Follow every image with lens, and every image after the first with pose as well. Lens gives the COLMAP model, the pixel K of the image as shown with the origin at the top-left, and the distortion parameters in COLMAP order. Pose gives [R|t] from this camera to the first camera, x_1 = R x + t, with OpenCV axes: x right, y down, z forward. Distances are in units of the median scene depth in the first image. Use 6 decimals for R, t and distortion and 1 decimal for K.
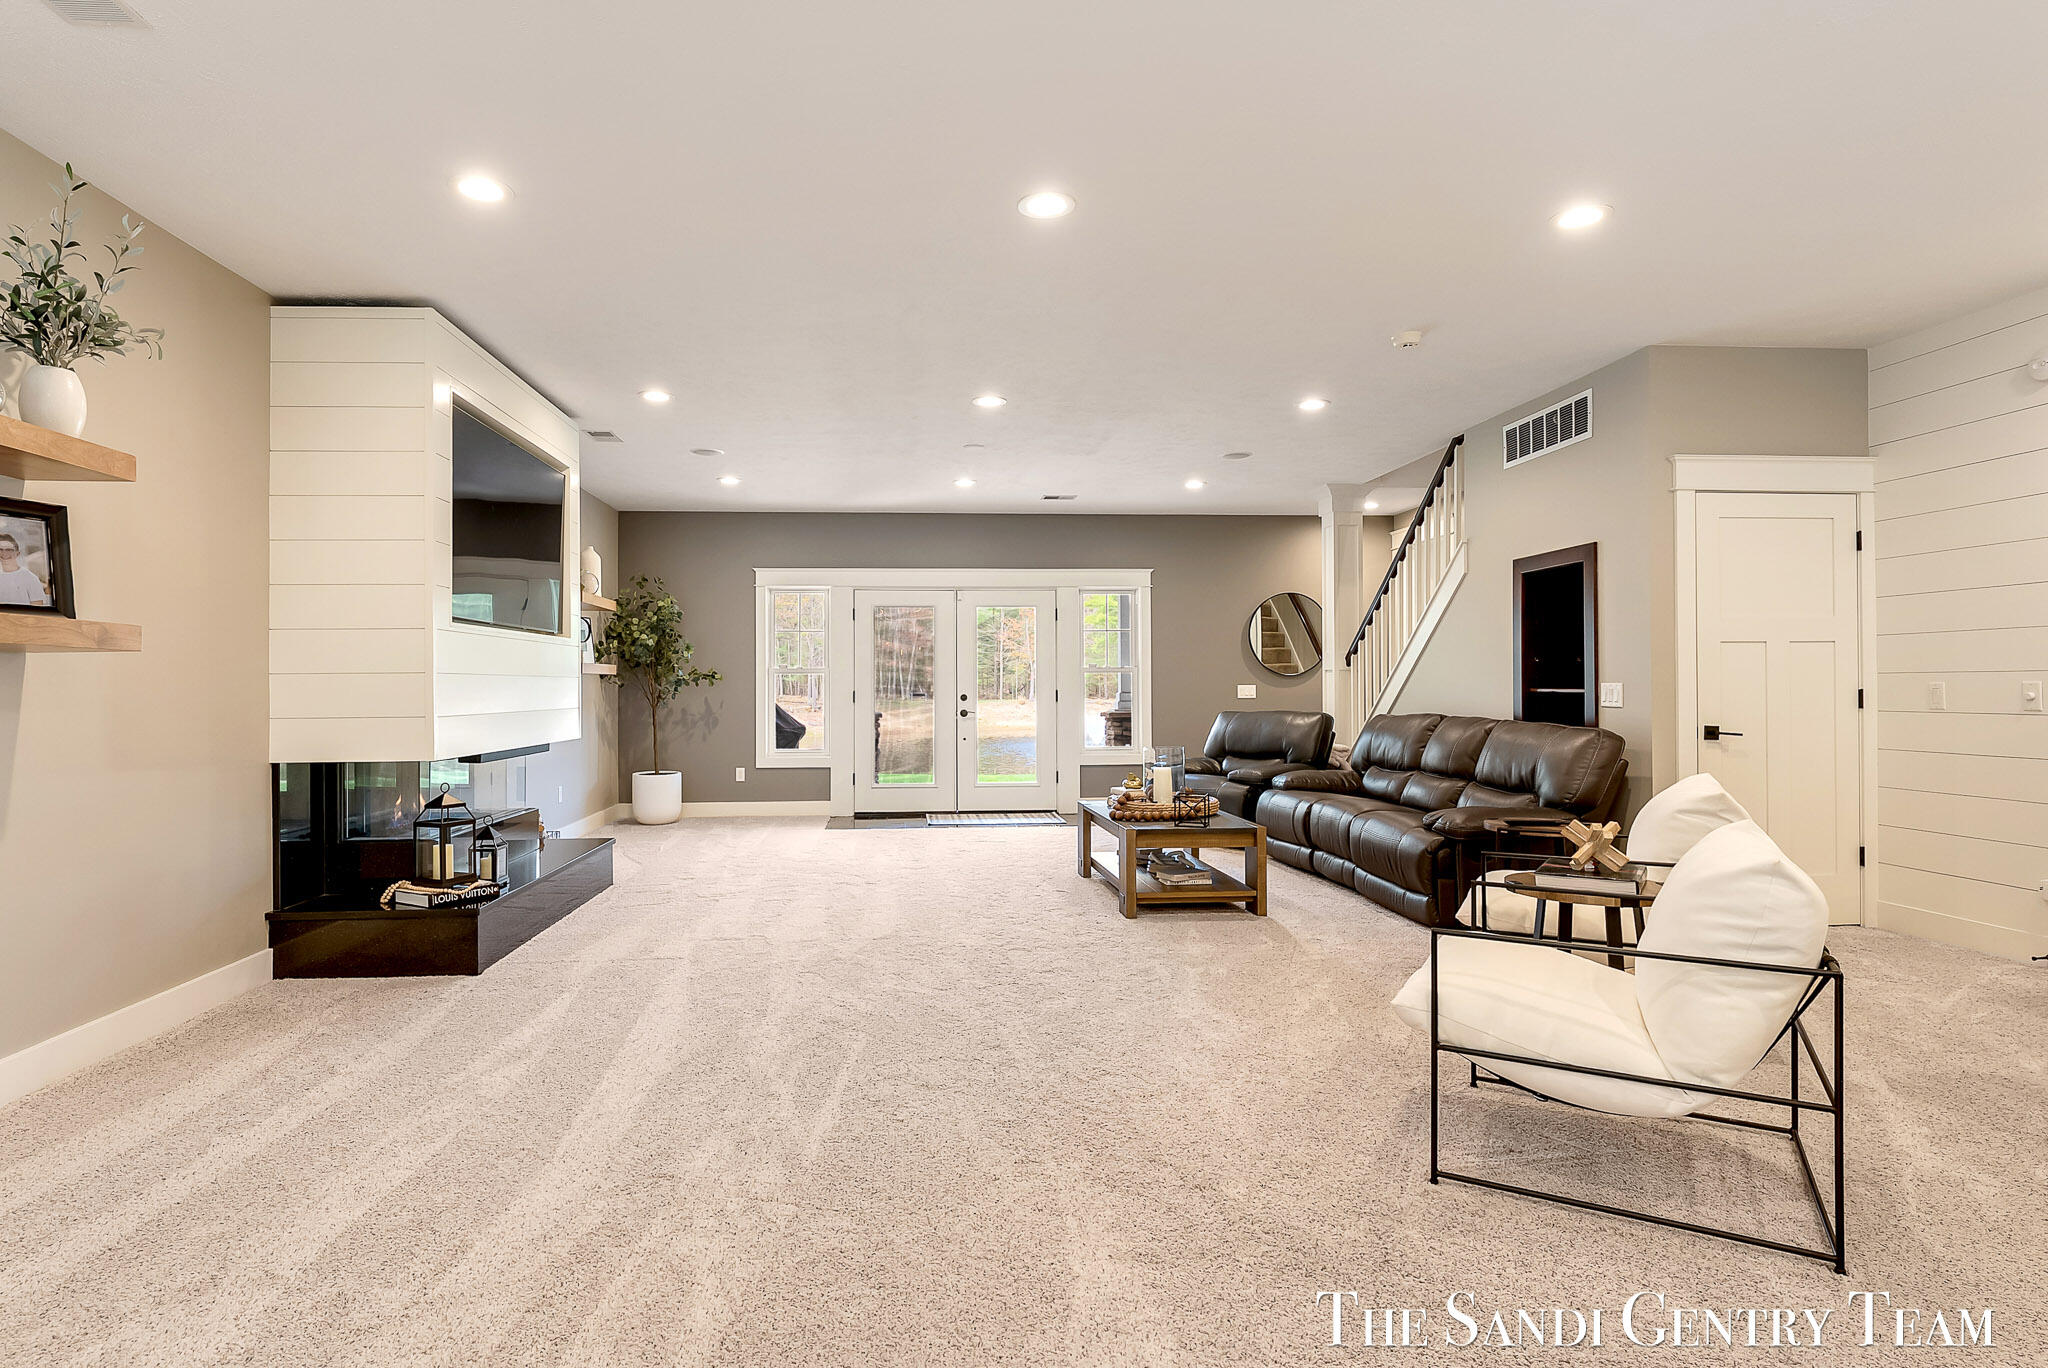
lens RADIAL K [[1094.6, 0, 962.5], [0, 1094.6, 678.6], [0, 0, 1]] dist [0.001250, -0.000124]
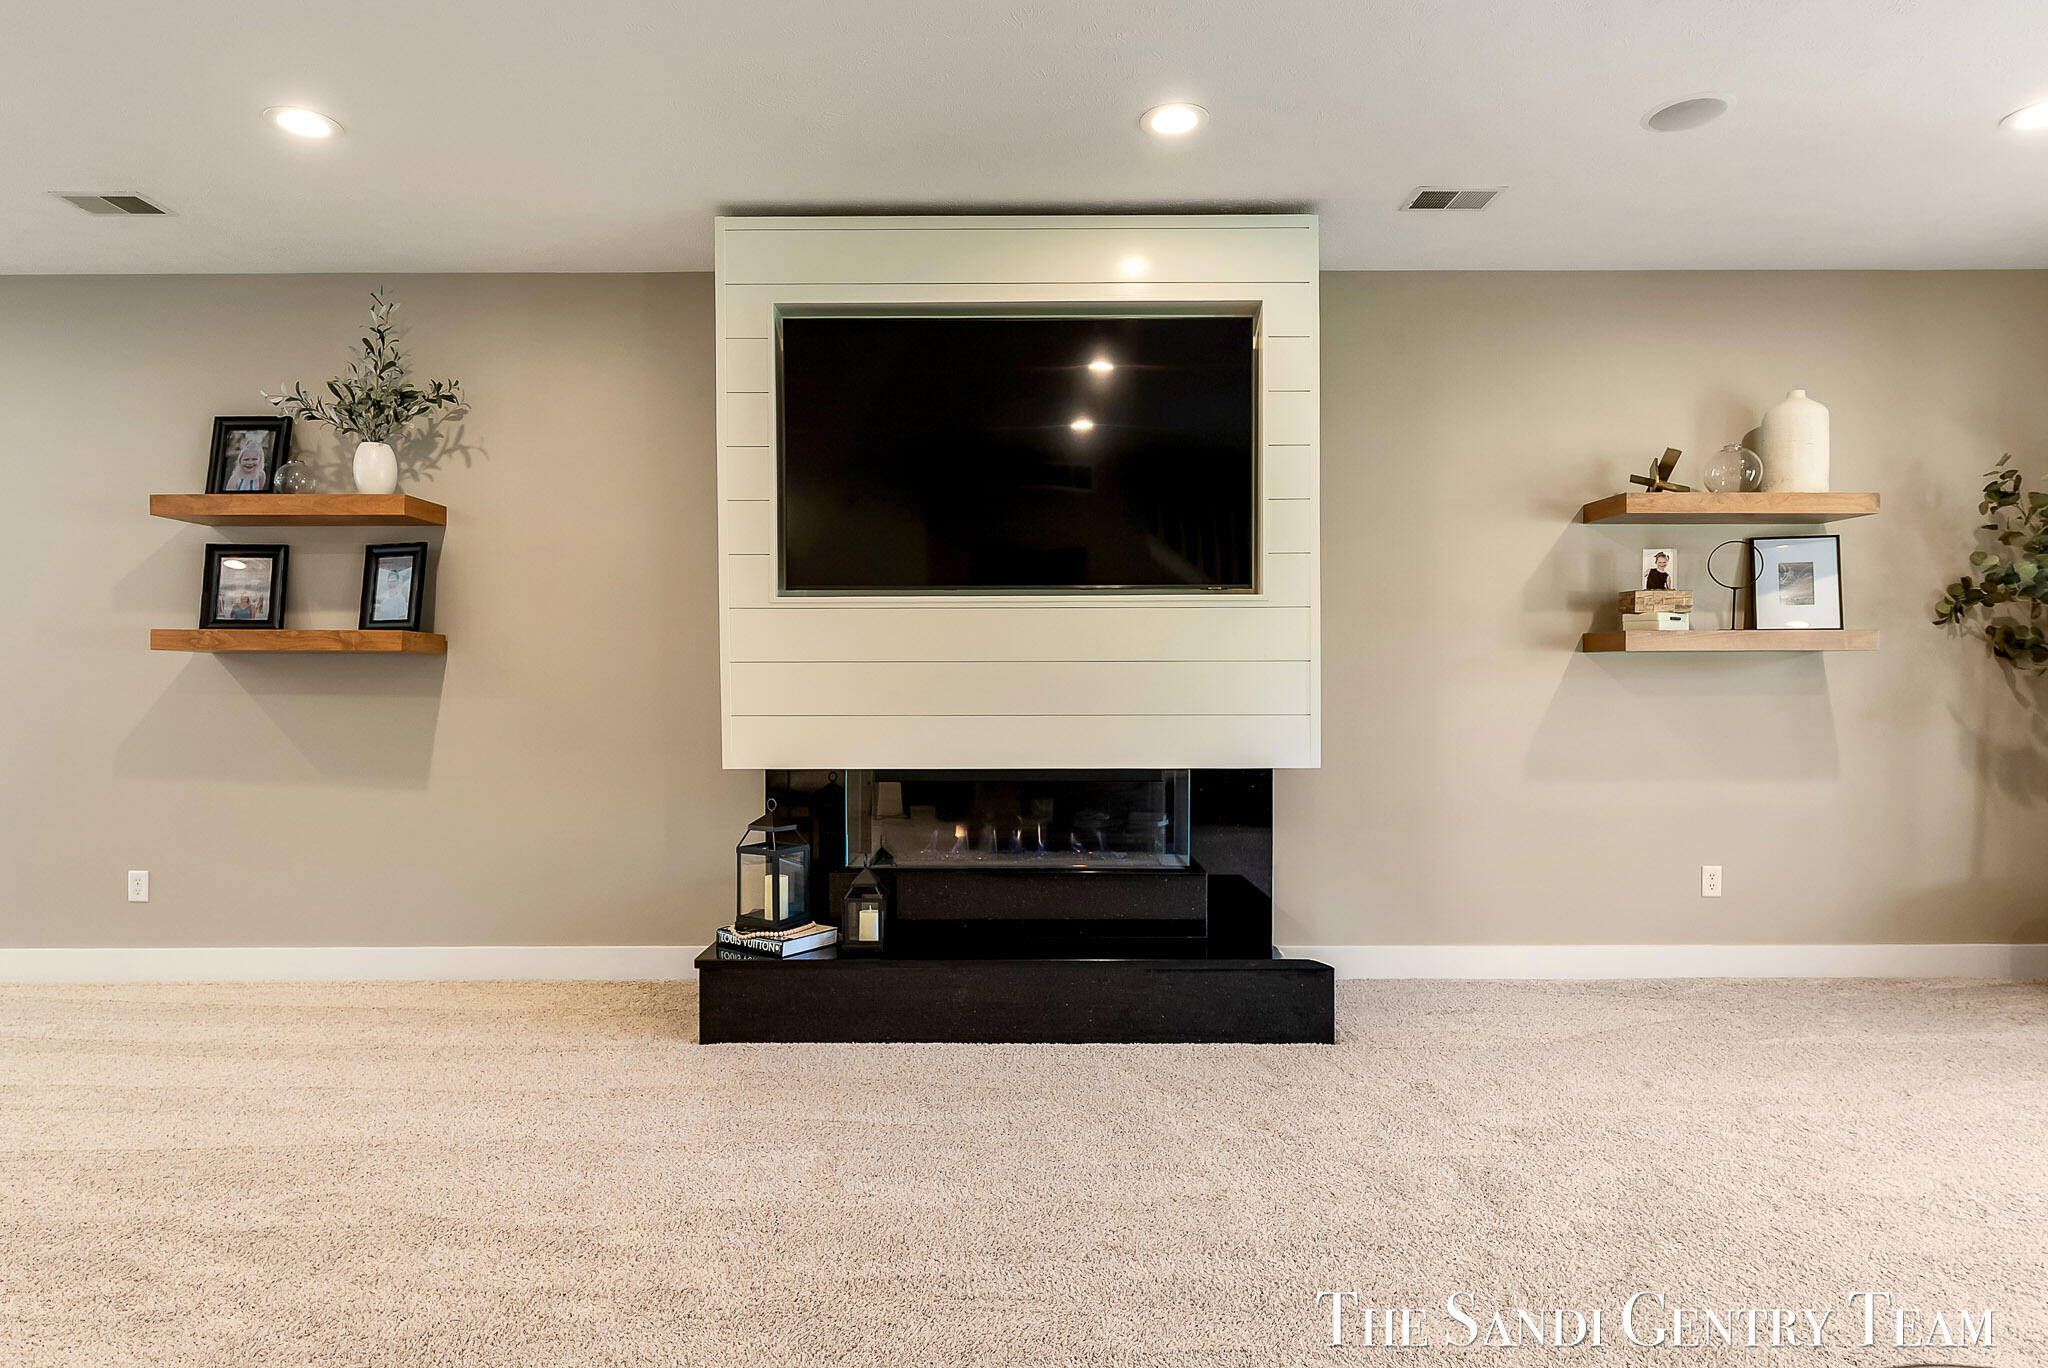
lens RADIAL K [[1134.9, 0, 1023.5], [0, 1134.9, 693.6], [0, 0, 1]] dist [0.001344, 0.000323]
pose [[-0.051395, 0.004265, -0.998669, 0.271686], [0.008784, 0.999954, 0.003819, 0.013721], [0.998640, -0.008576, -0.051430, 0.963925]]
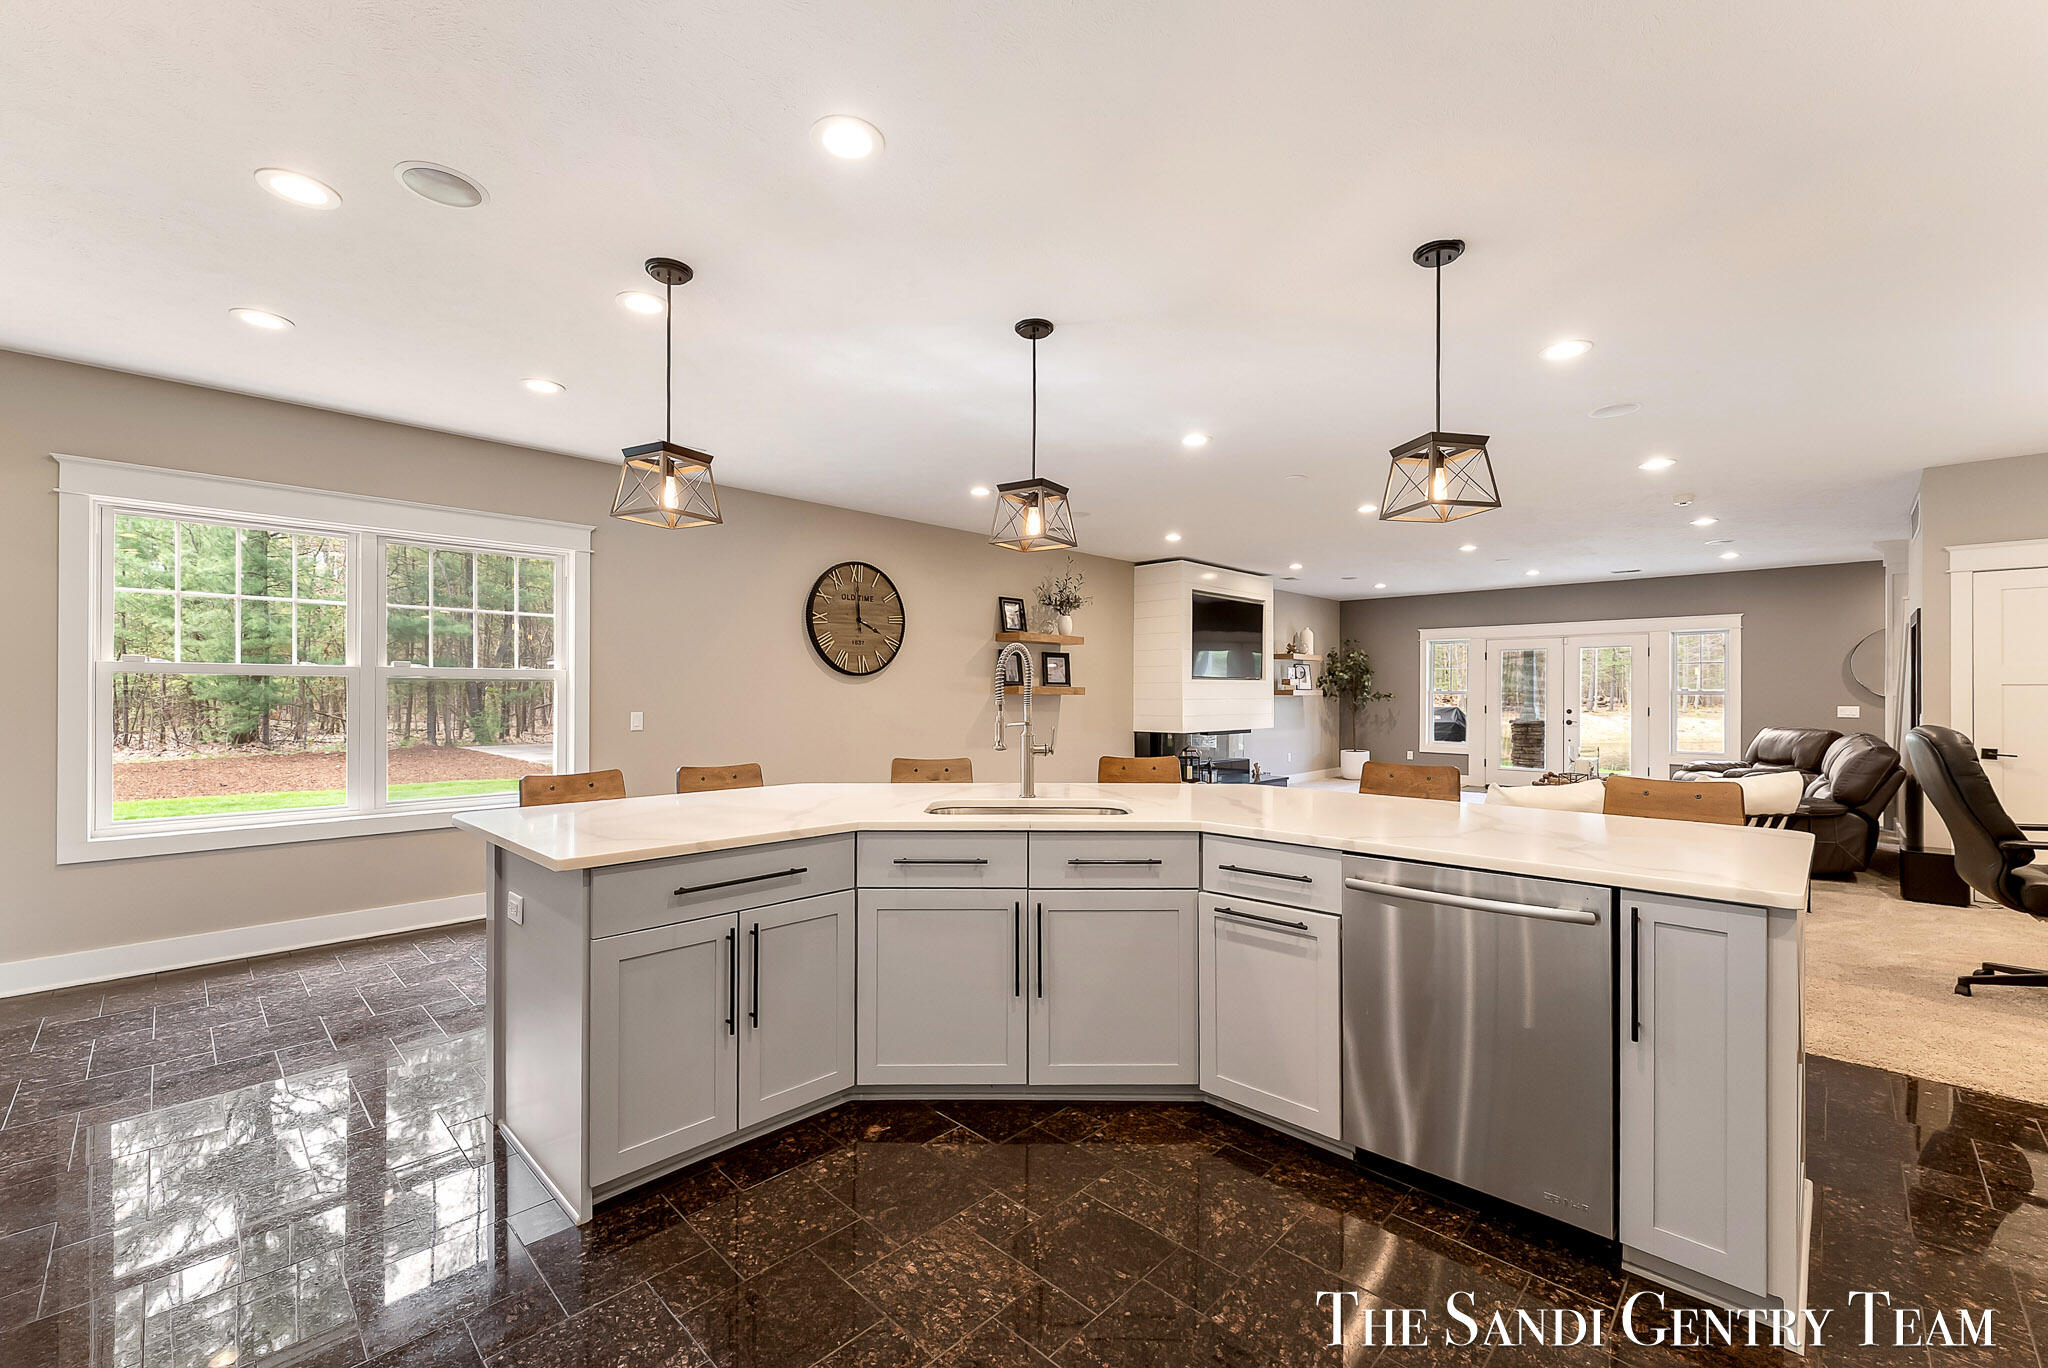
lens RADIAL K [[841.6, 0, 1025.6], [0, 841.6, 690.9], [0, 0, 1]] dist [0.001341, 0.000243]
pose [[0.686926, 0.002518, -0.726723, 0.540800], [0.001717, 0.999986, 0.005087, -0.028290], [0.726725, -0.004742, 0.686912, -0.490416]]
